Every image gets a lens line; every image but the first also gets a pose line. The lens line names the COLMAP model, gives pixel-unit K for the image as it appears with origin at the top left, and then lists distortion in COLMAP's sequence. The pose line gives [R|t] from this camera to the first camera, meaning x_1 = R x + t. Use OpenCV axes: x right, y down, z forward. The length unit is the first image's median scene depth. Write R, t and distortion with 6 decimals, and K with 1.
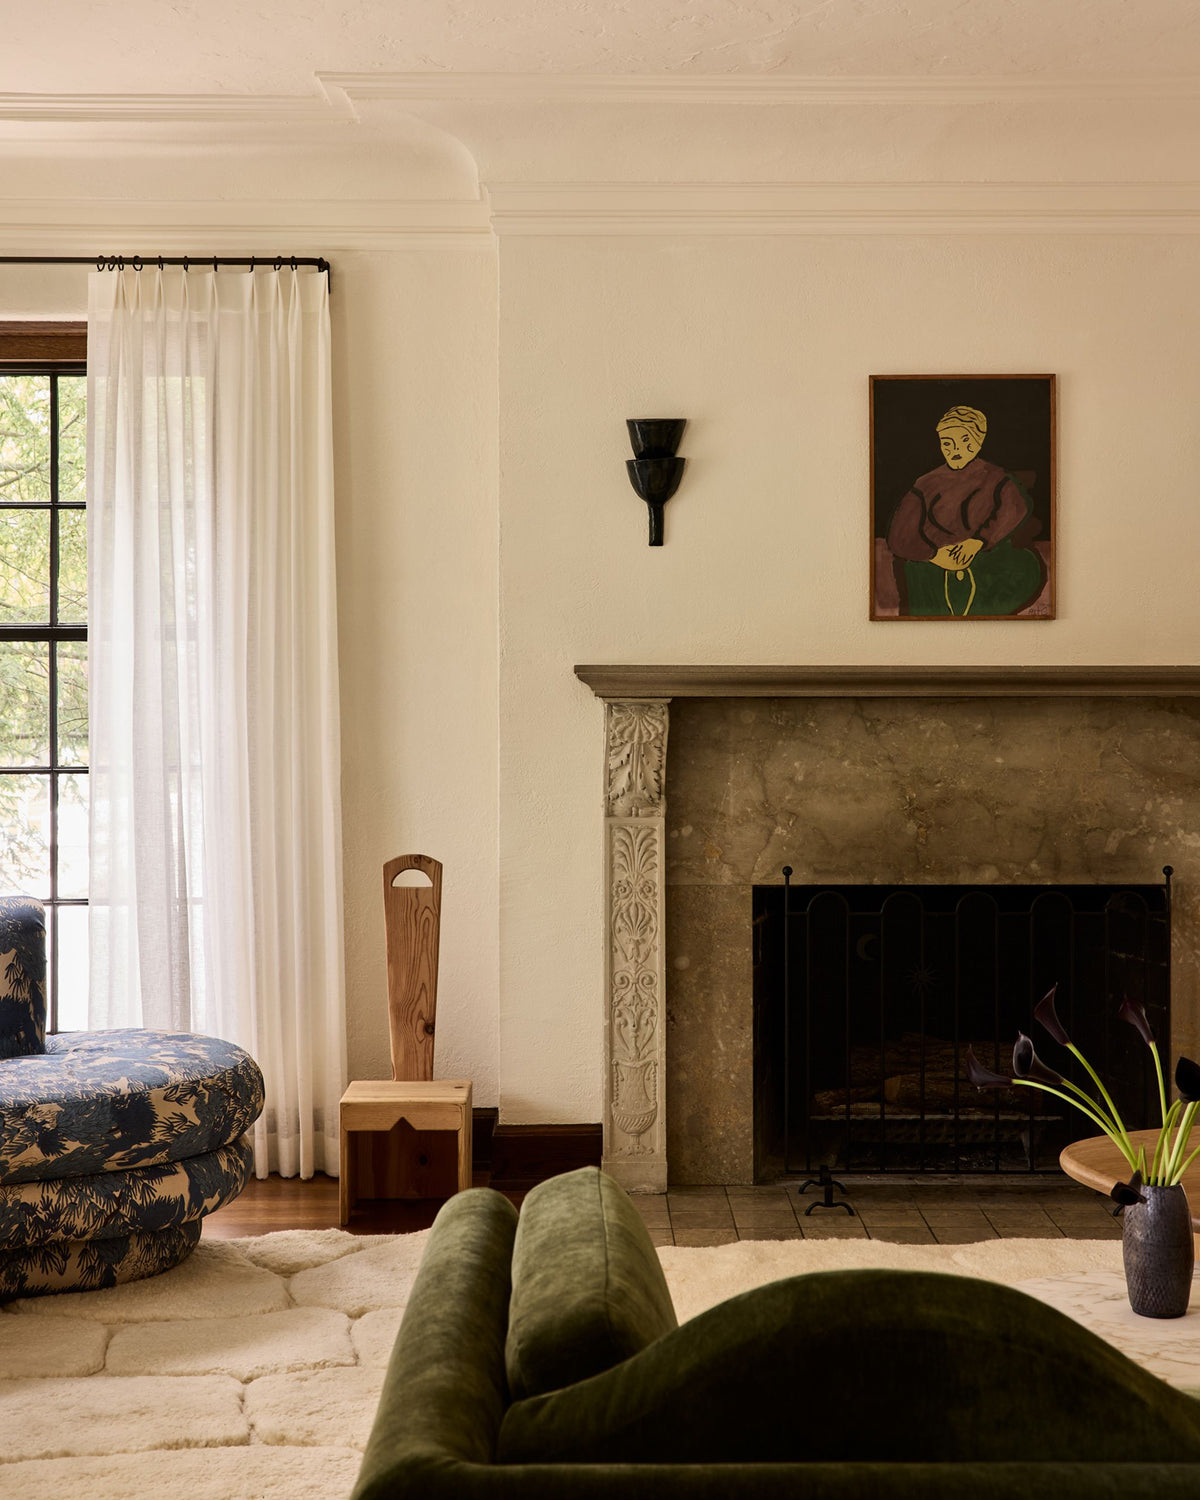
lens RADIAL K [[1543.6, 0, 600.0], [0, 1543.6, 750.0], [0, 0, 1]] dist [-0.033300, 0.138392]
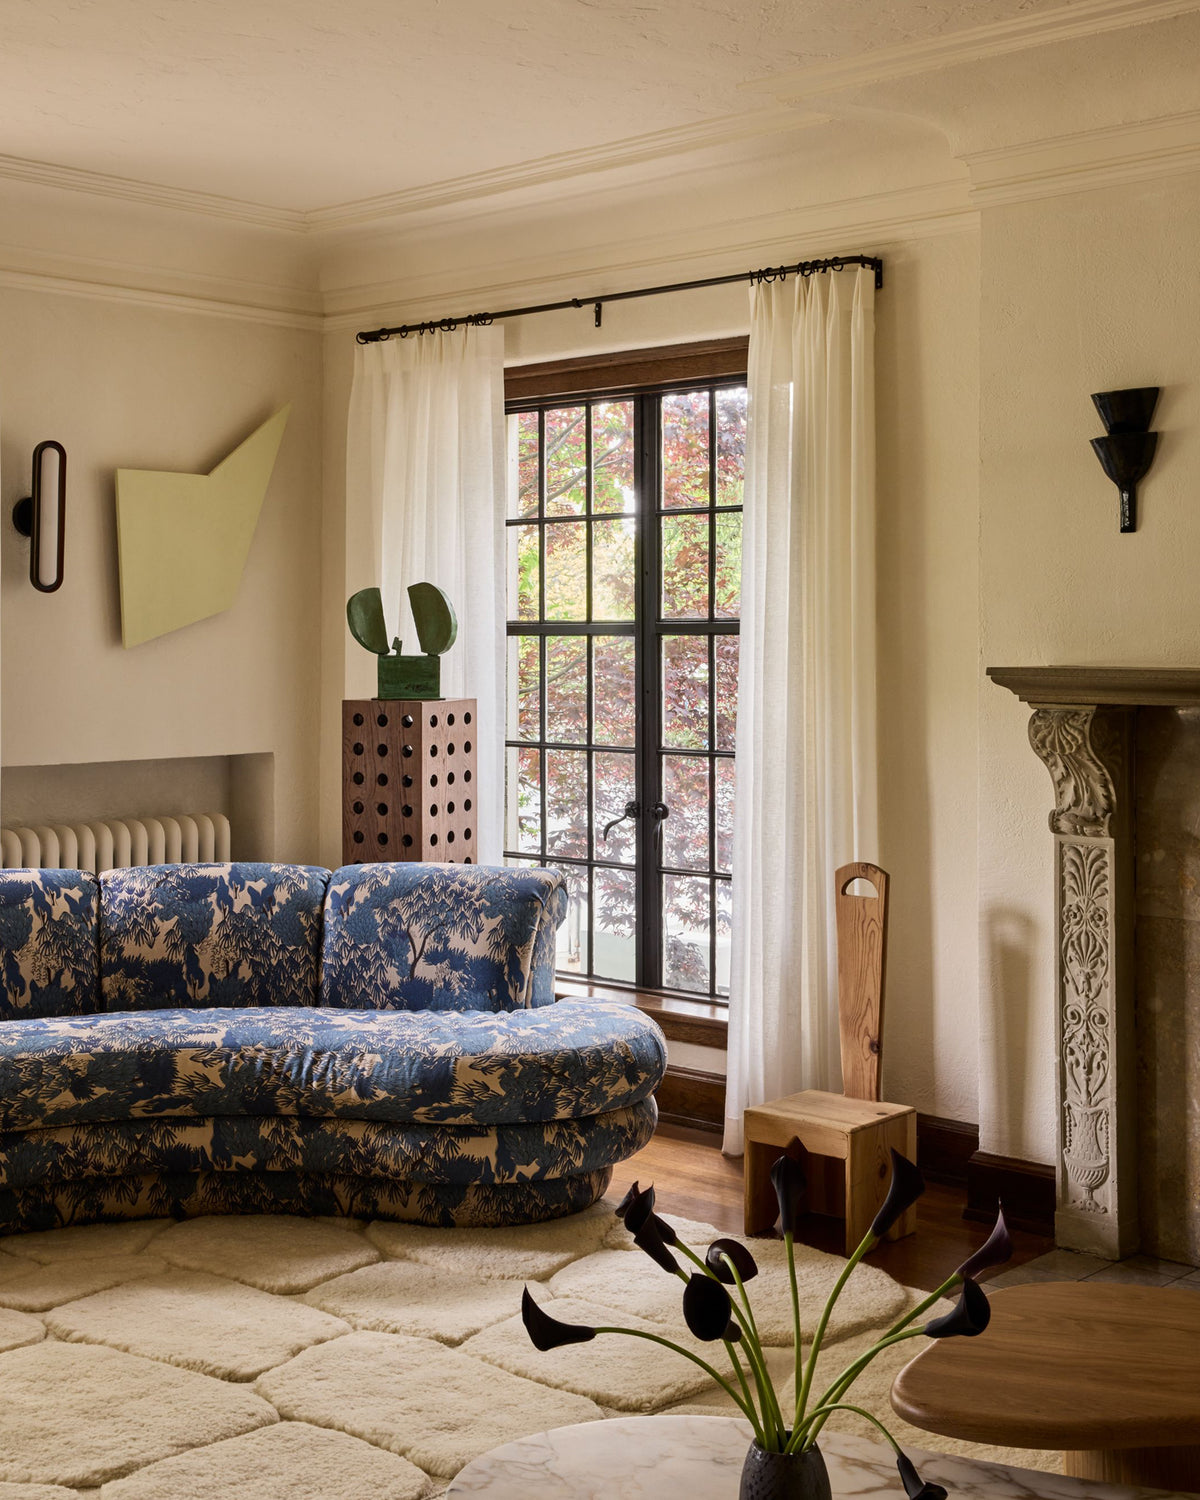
lens RADIAL K [[1519.8, 0, 600.8], [0, 1519.8, 726.5], [0, 0, 1]] dist [-0.050278, 0.061050]
pose [[0.838133, 0.030452, -0.544615, 0.262072], [-0.032848, 0.999446, 0.005333, -0.015443], [0.544476, 0.013420, 0.838669, 0.106436]]
